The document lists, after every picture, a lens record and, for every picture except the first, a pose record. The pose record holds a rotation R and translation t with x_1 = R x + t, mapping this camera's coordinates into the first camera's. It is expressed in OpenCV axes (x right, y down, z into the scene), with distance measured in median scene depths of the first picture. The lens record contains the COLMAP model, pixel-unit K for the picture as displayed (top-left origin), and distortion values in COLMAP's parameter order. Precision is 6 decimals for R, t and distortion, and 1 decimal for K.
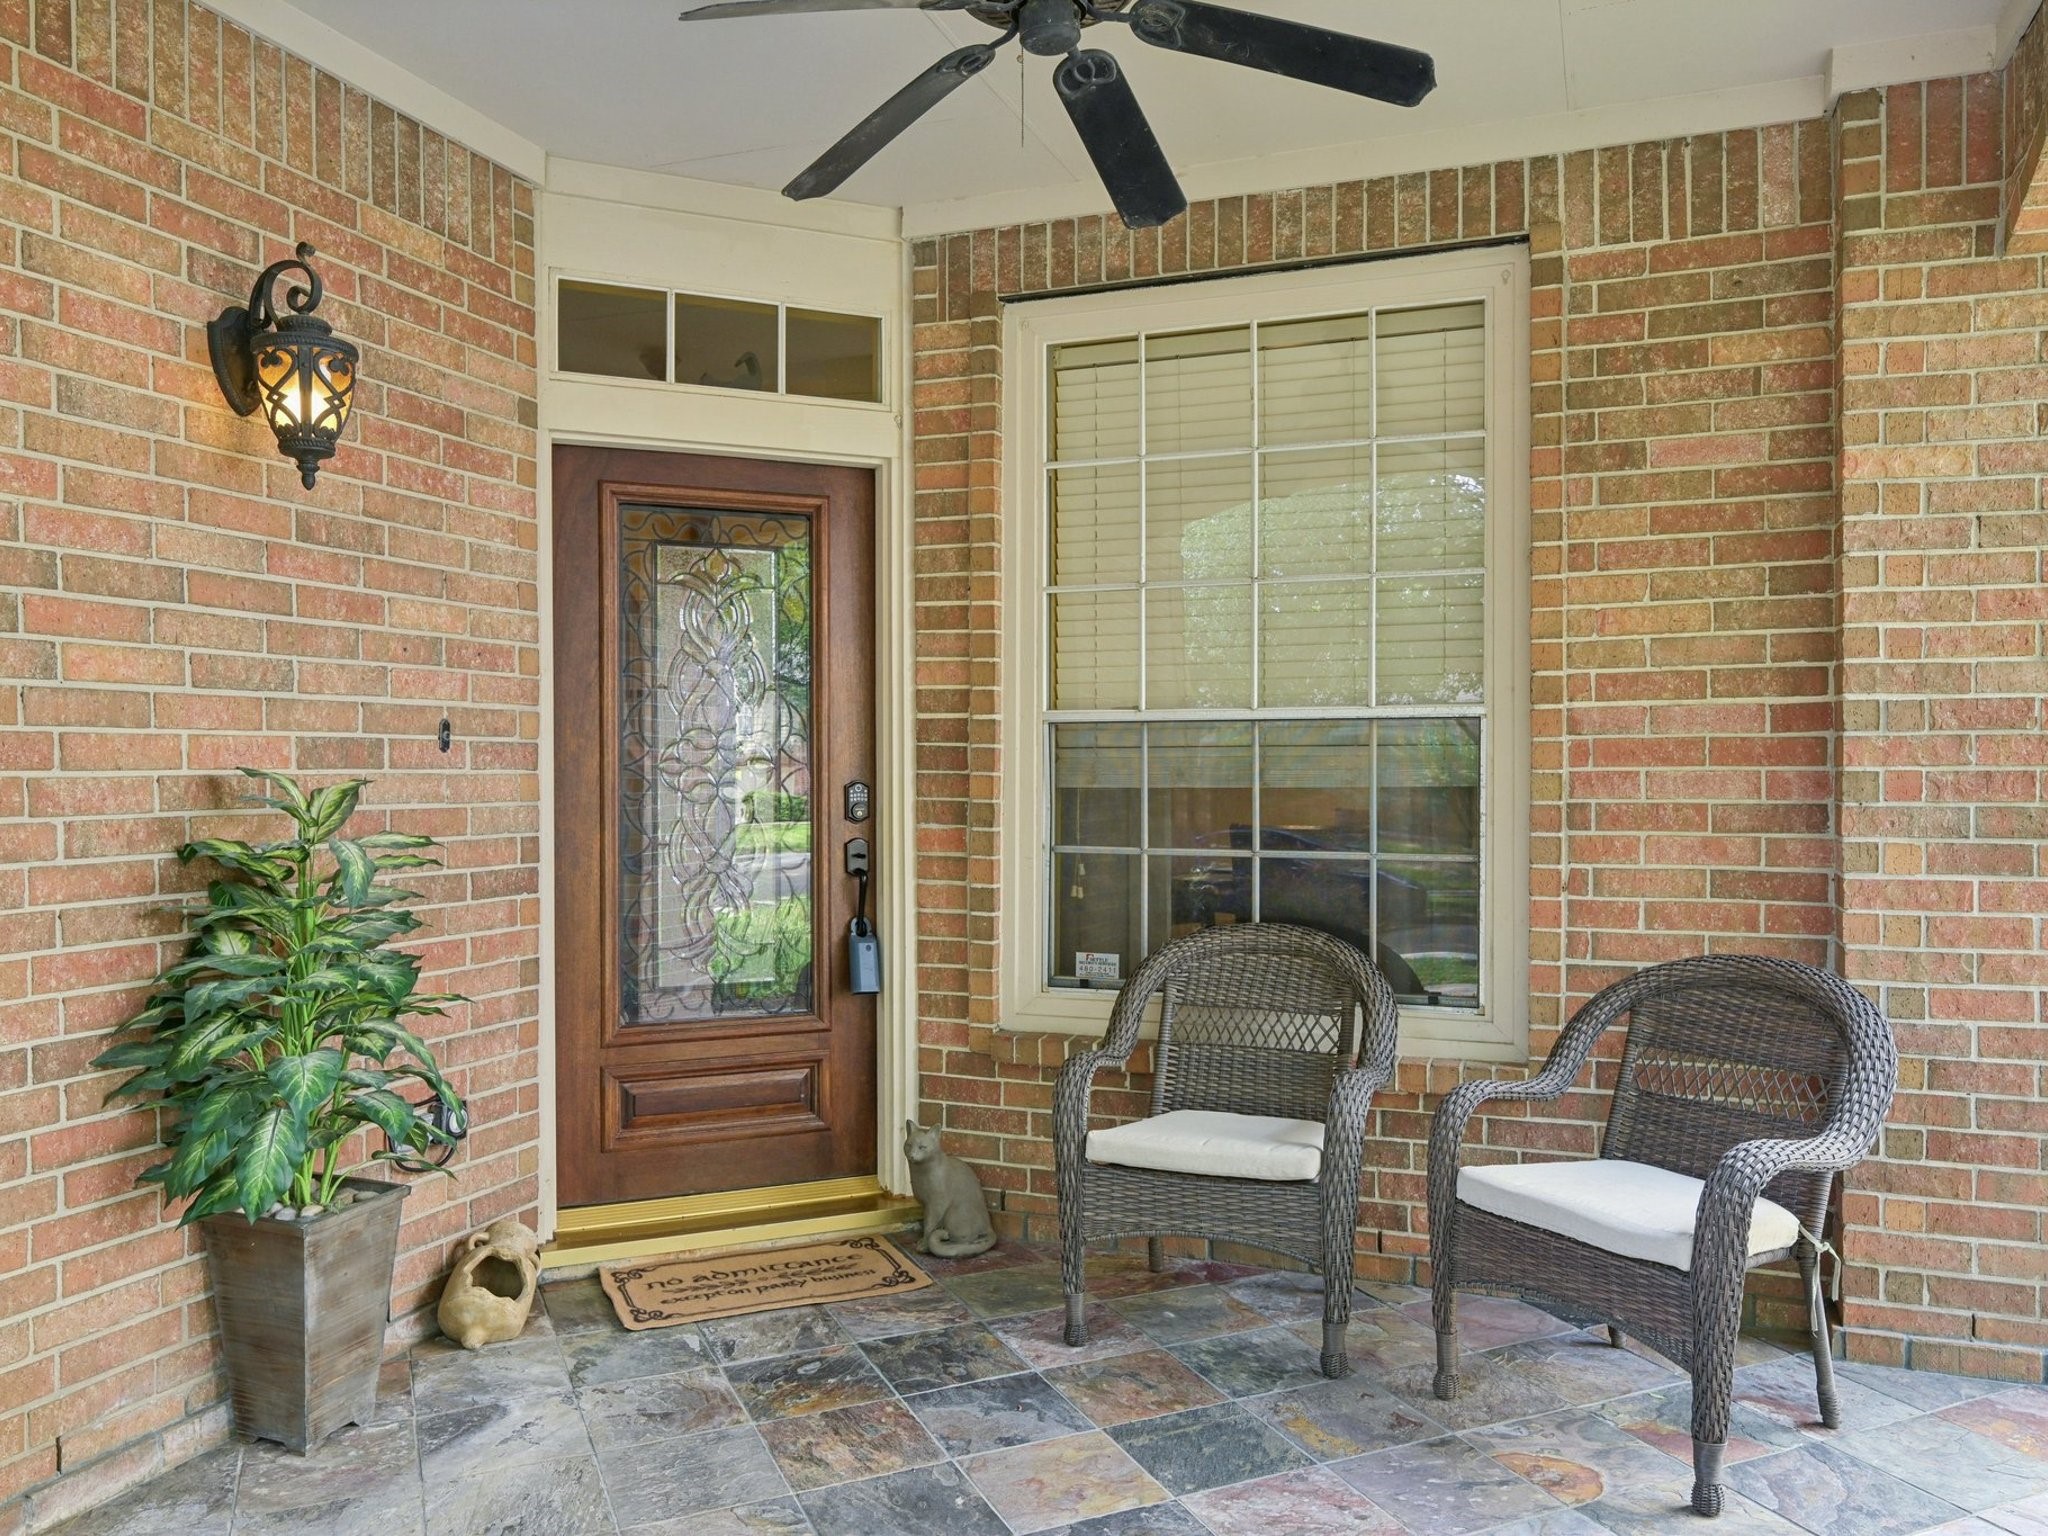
lens RADIAL K [[1490.0, 0, 1029.2], [0, 1490.0, 760.4], [0, 0, 1]] dist [0.008345, -0.002318]
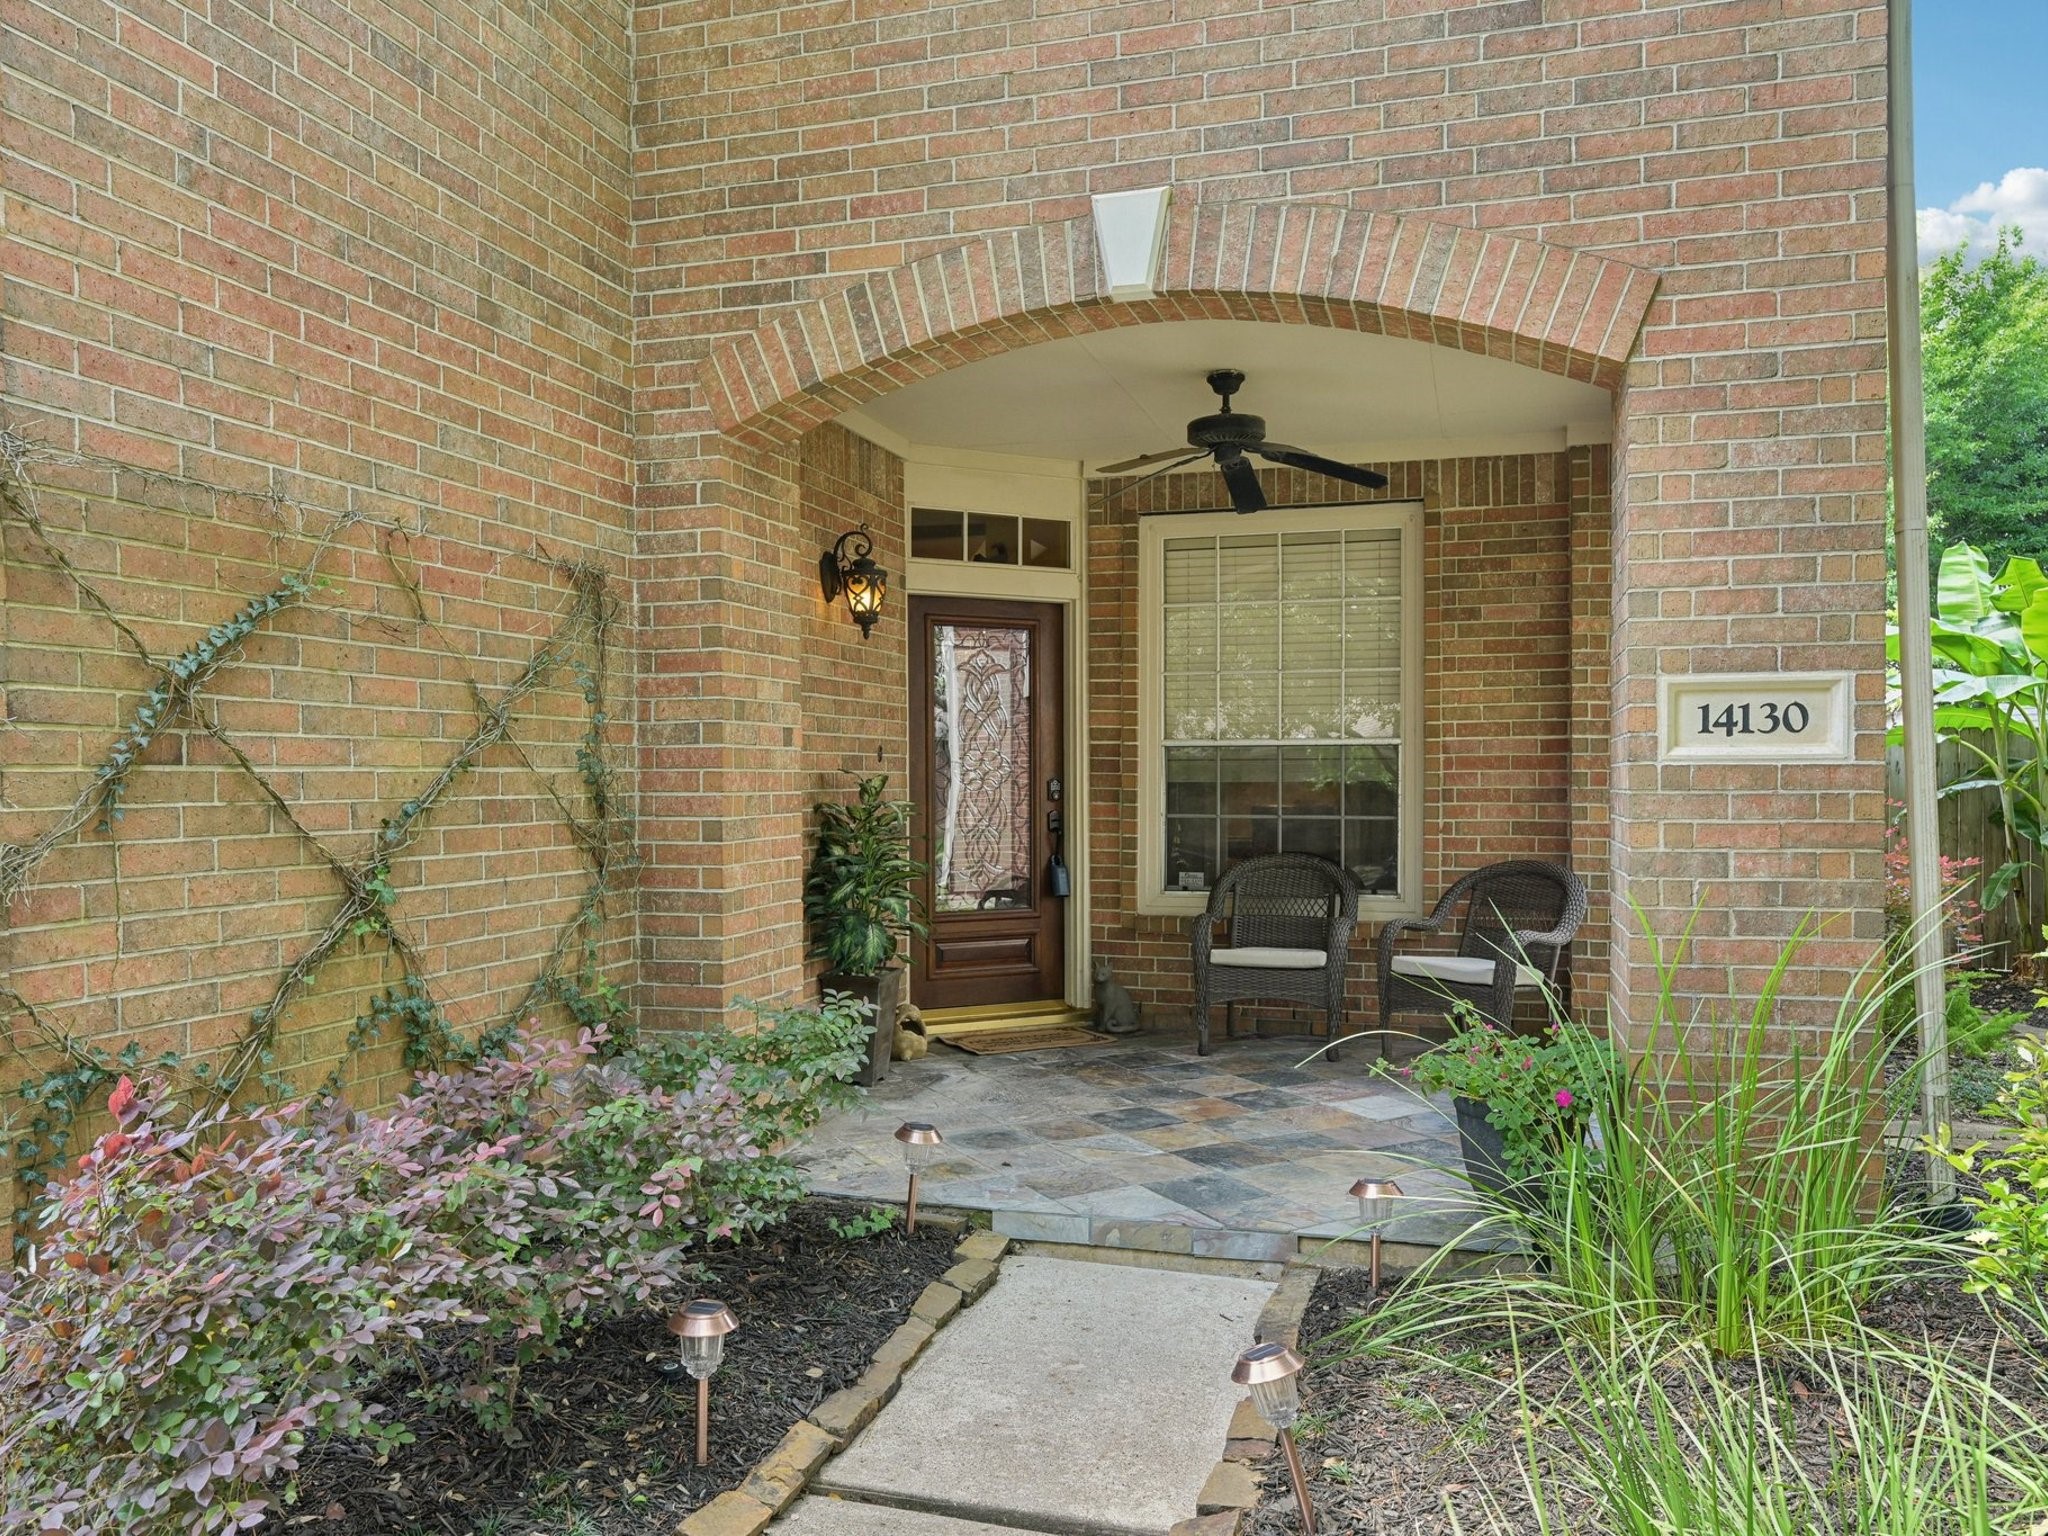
lens RADIAL K [[1490.0, 0, 1021.2], [0, 1490.0, 773.6], [0, 0, 1]] dist [0.008345, -0.002318]
pose [[0.997691, 0.000685, 0.067913, -0.303278], [-0.000768, 0.999999, 0.001207, 0.006314], [-0.067912, -0.001257, 0.997691, -0.856517]]
